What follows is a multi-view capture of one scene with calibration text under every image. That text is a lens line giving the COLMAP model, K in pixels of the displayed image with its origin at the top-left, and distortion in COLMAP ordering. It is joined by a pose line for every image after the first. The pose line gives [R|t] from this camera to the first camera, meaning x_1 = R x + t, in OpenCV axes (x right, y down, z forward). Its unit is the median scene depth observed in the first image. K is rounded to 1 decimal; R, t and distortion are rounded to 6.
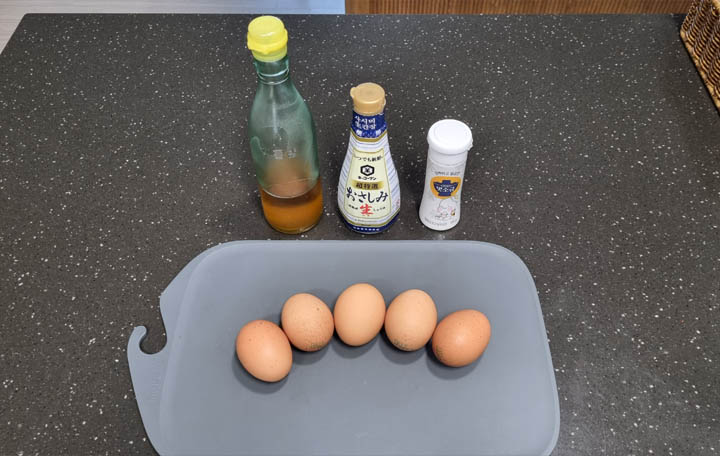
lens RADIAL K [[599.4, 0, 360.1], [0, 599.4, 228.7], [0, 0, 1]] dist [0.019826, 0.004357]
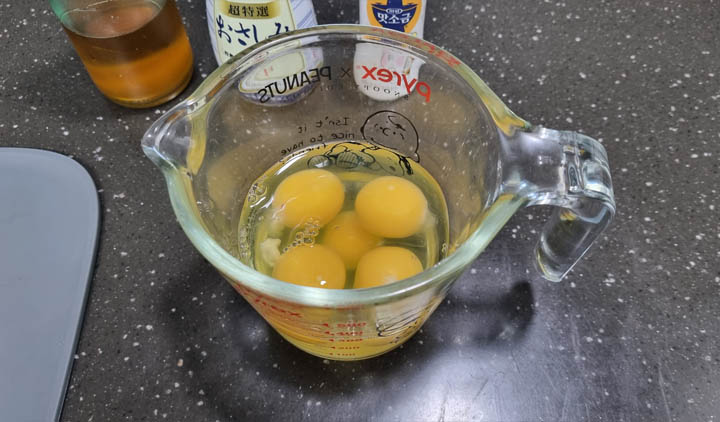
lens RADIAL K [[598.0, 0, 360.3], [0, 598.0, 210.1], [0, 0, 1]] dist [-0.001556, -0.000488]
pose [[0.999277, -0.018912, 0.032983, 0.088947], [0.014275, 0.990667, 0.135555, 0.033945], [-0.035239, -0.134986, 0.990221, 0.426703]]
